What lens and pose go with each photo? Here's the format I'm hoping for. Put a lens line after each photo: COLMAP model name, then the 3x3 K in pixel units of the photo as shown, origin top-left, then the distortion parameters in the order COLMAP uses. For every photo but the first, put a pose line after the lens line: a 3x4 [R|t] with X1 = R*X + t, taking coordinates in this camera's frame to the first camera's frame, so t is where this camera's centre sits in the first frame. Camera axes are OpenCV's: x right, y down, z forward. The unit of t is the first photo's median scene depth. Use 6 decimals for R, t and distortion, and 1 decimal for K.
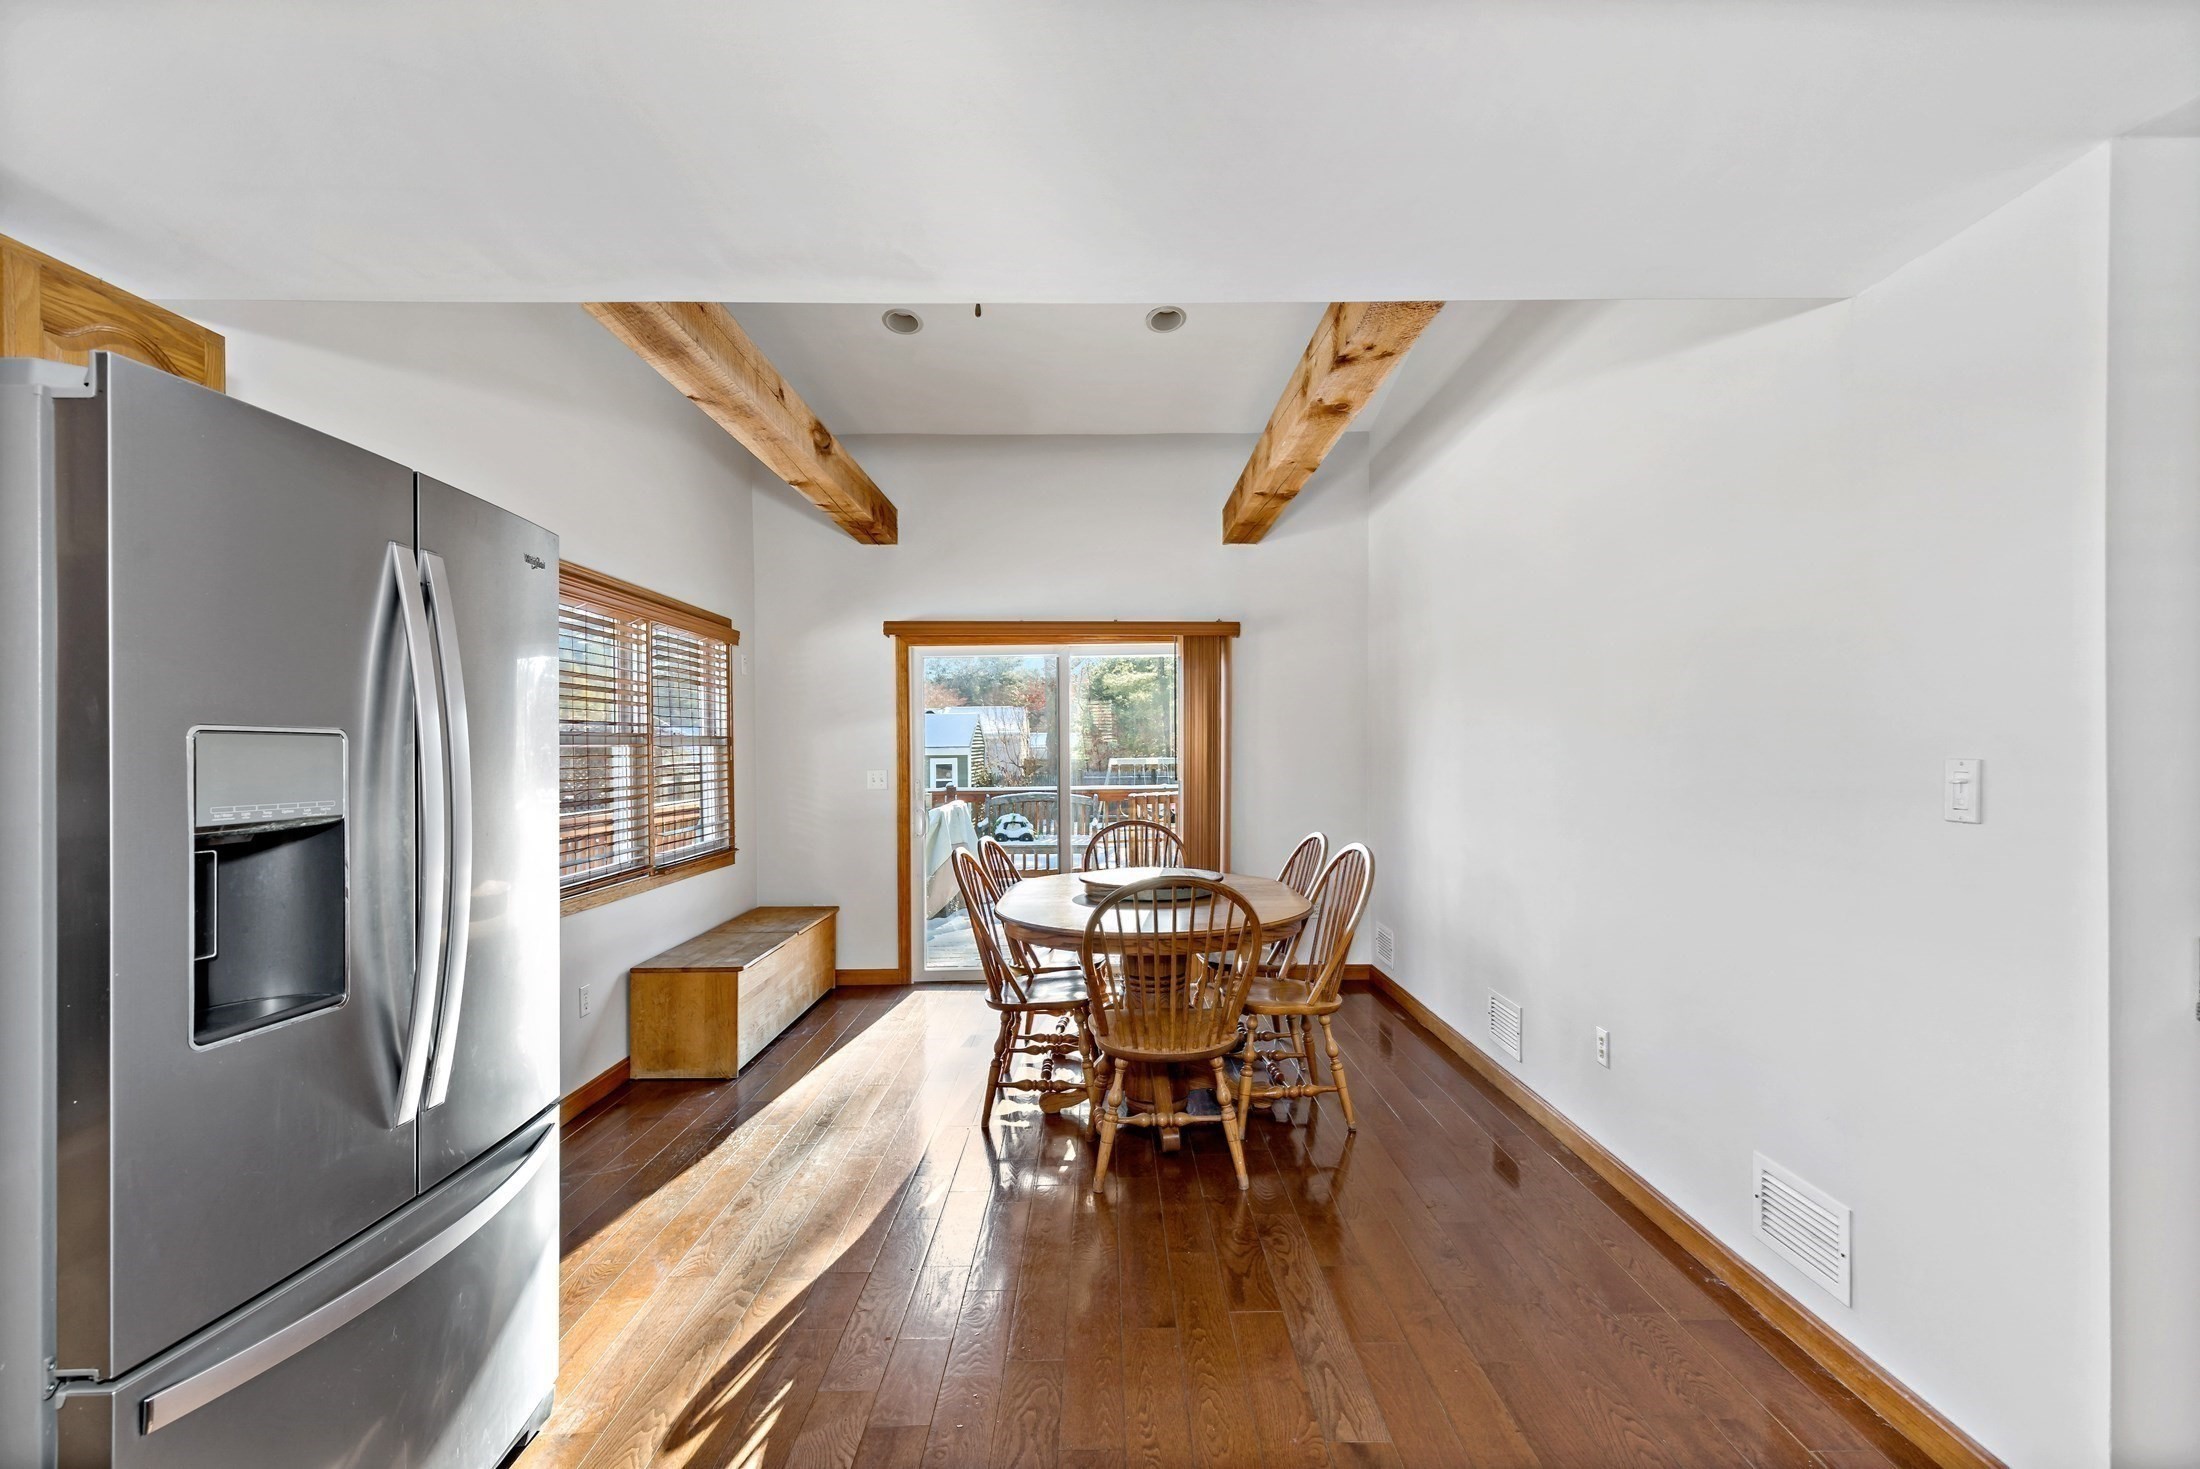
lens RADIAL K [[994.1, 0, 1114.4], [0, 994.1, 731.8], [0, 0, 1]] dist [-0.000713, 0.000071]
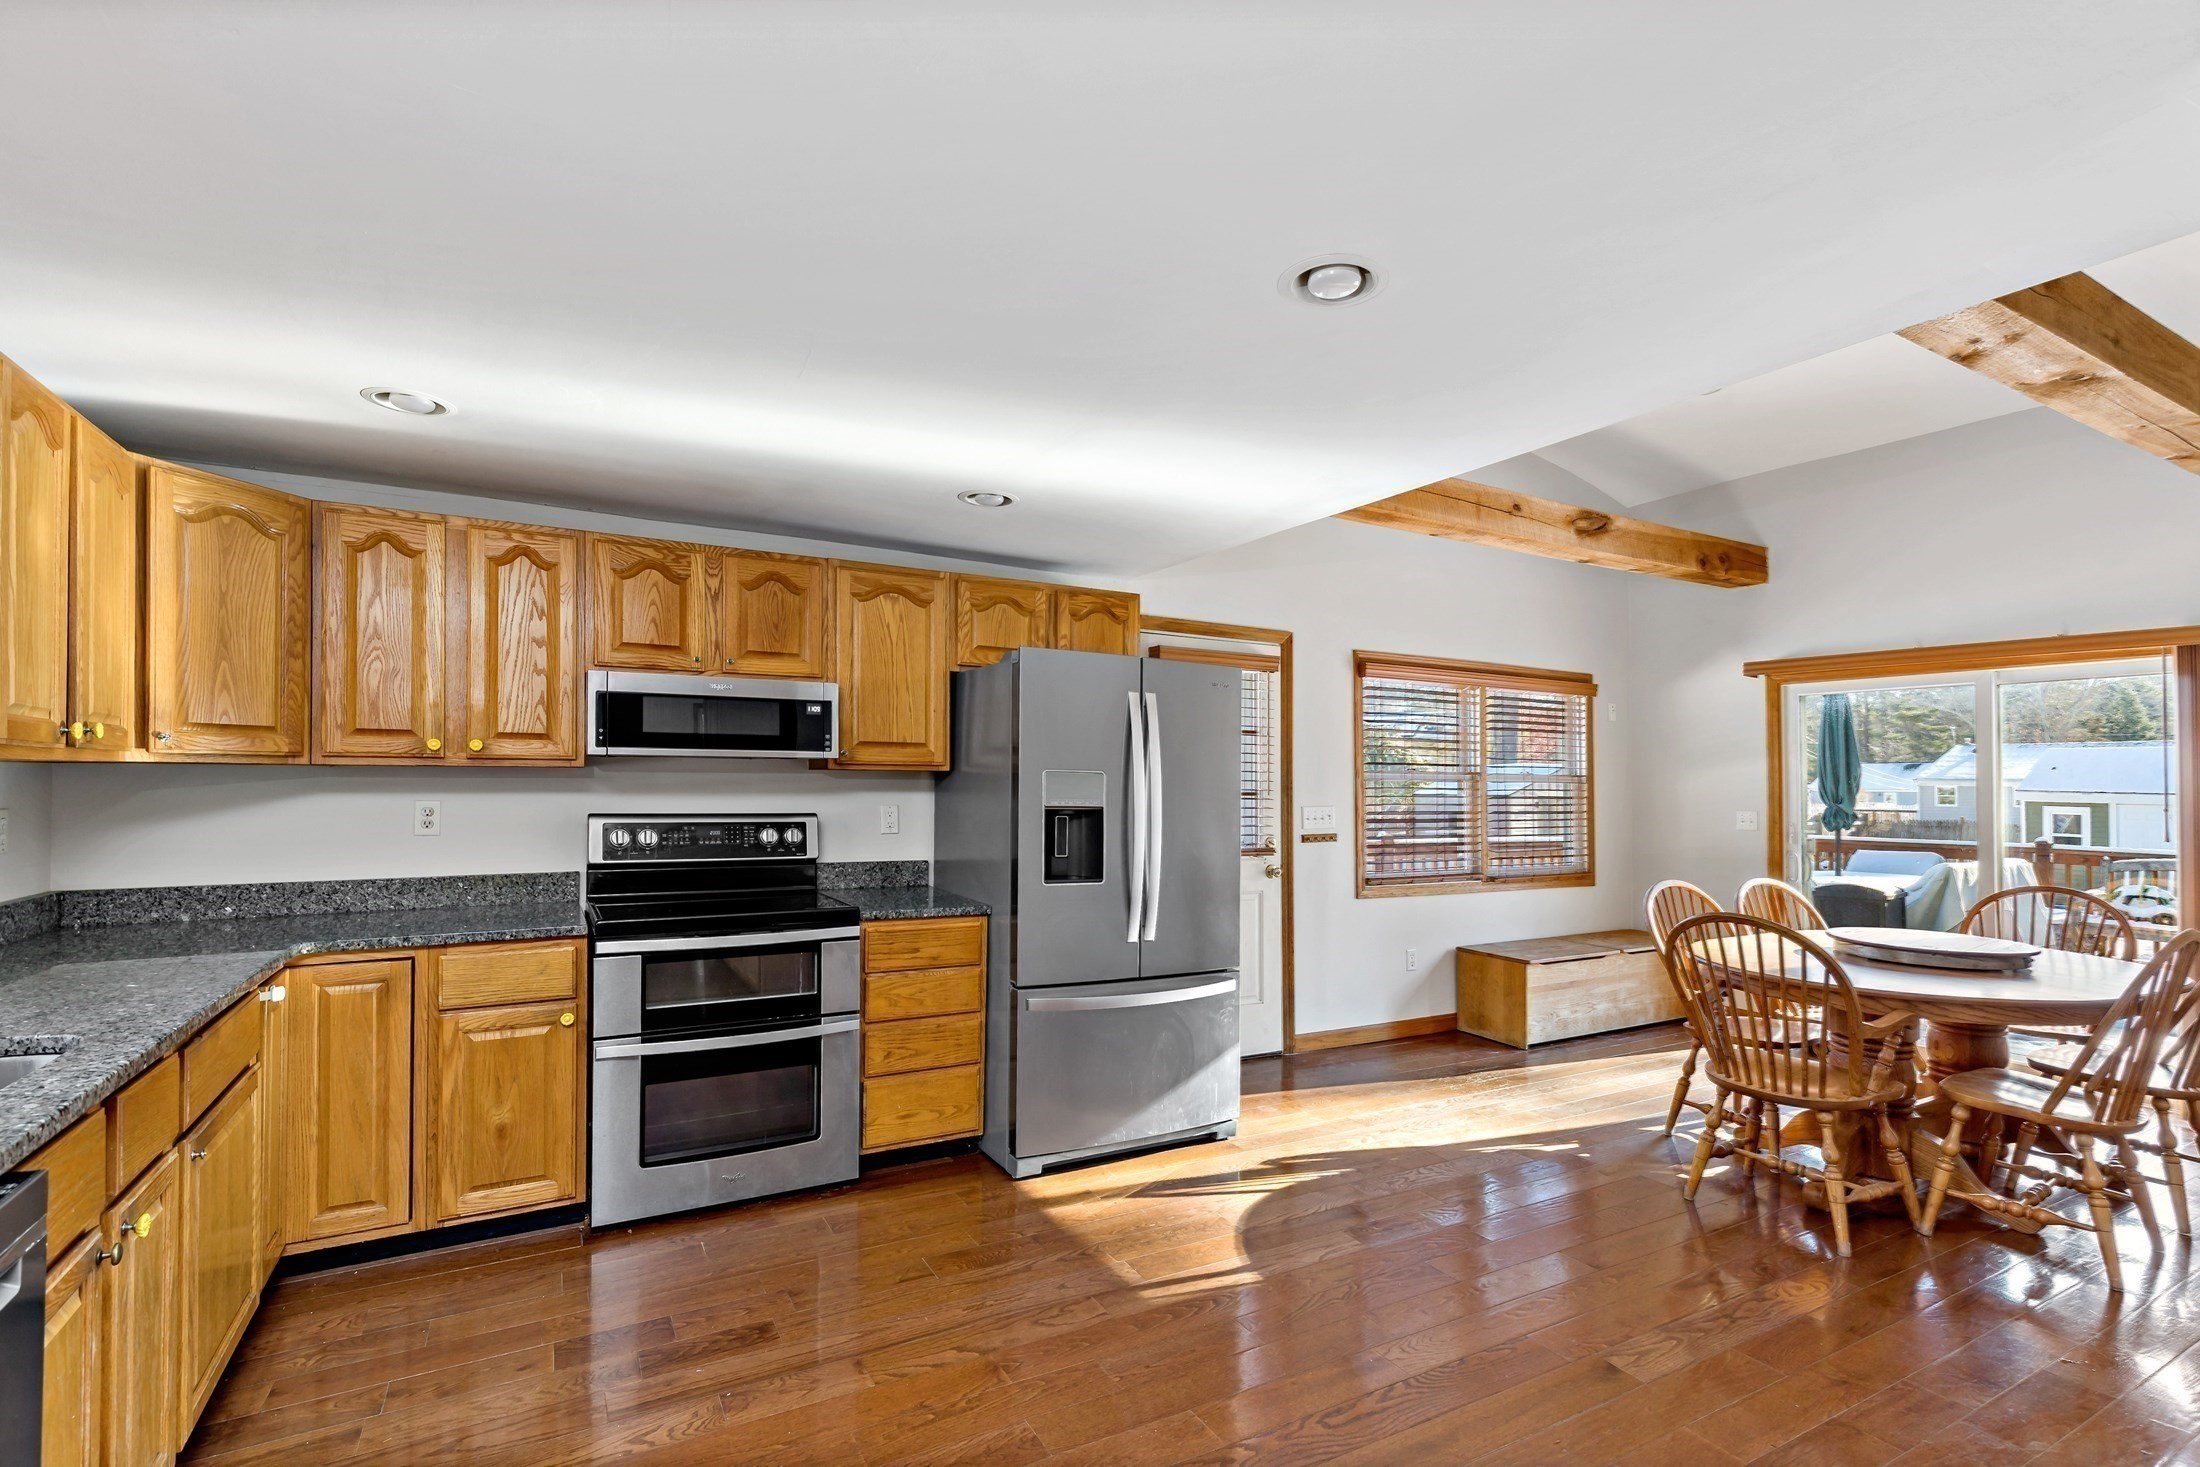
lens RADIAL K [[994.1, 0, 1124.5], [0, 994.1, 762.3], [0, 0, 1]] dist [-0.000713, 0.000071]
pose [[0.498179, 0.001923, -0.867072, 0.431150], [-0.005853, 0.999982, -0.001145, -0.007473], [0.867055, 0.005645, 0.498181, -0.056294]]
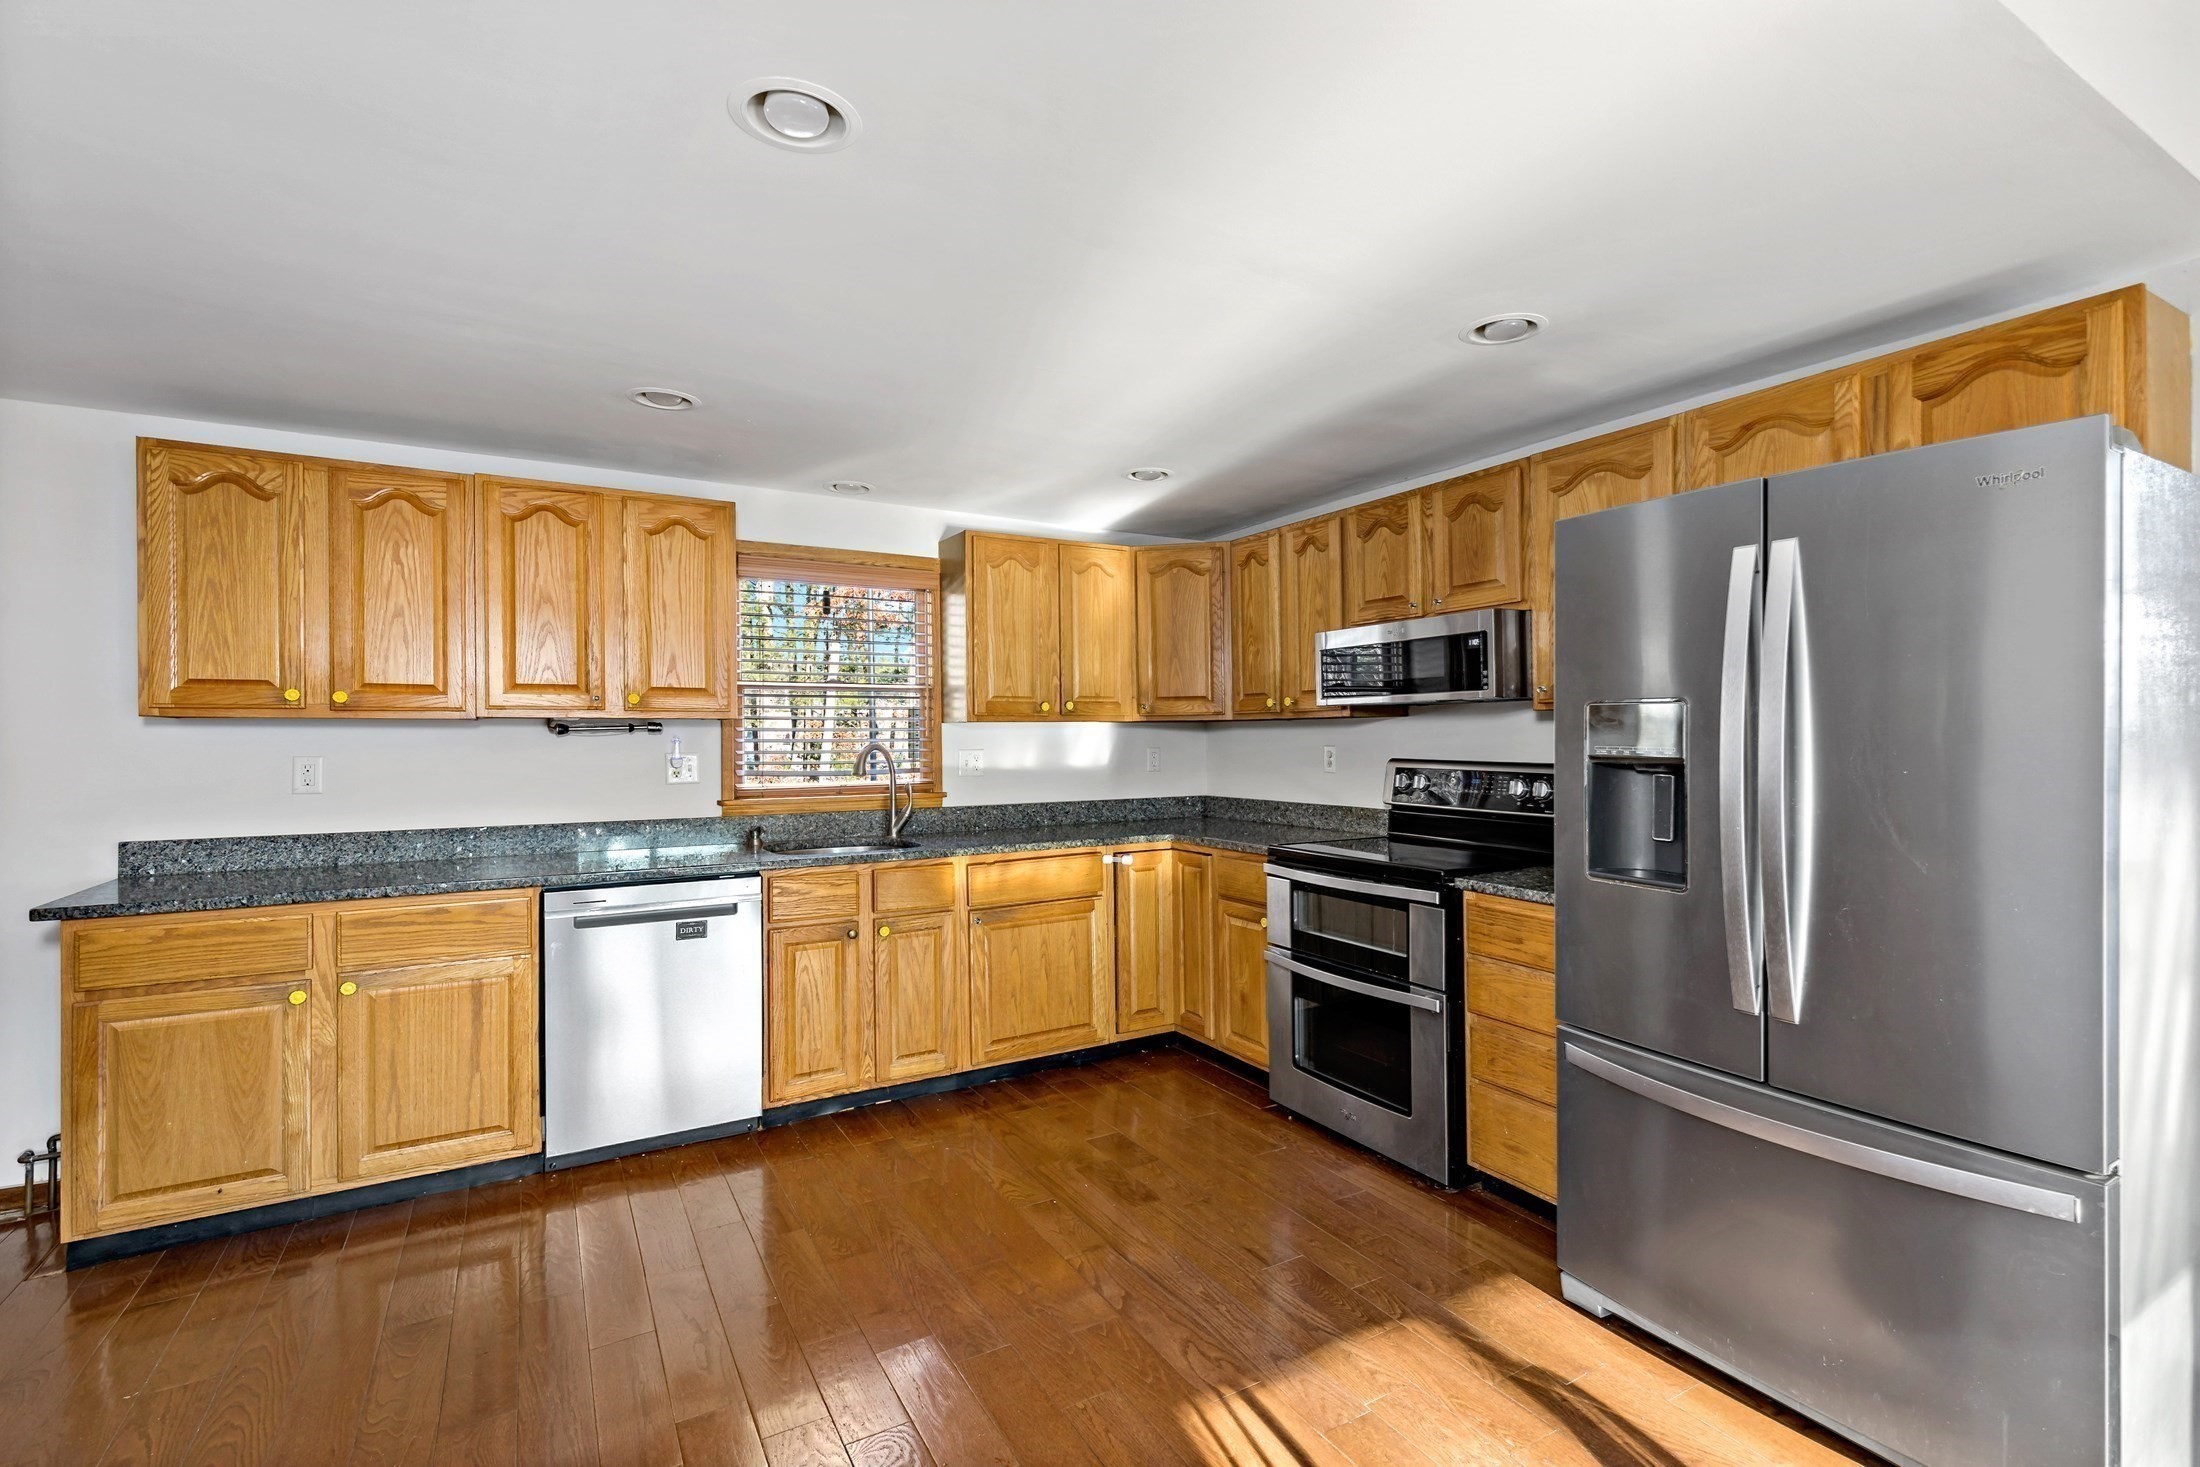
lens RADIAL K [[994.1, 0, 1096.1], [0, 994.1, 744.2], [0, 0, 1]] dist [-0.000713, 0.000071]
pose [[-0.863496, 0.022750, -0.503843, 0.208748], [0.022697, 0.999723, 0.006242, 0.010404], [0.503845, -0.006046, -0.863773, 0.553211]]
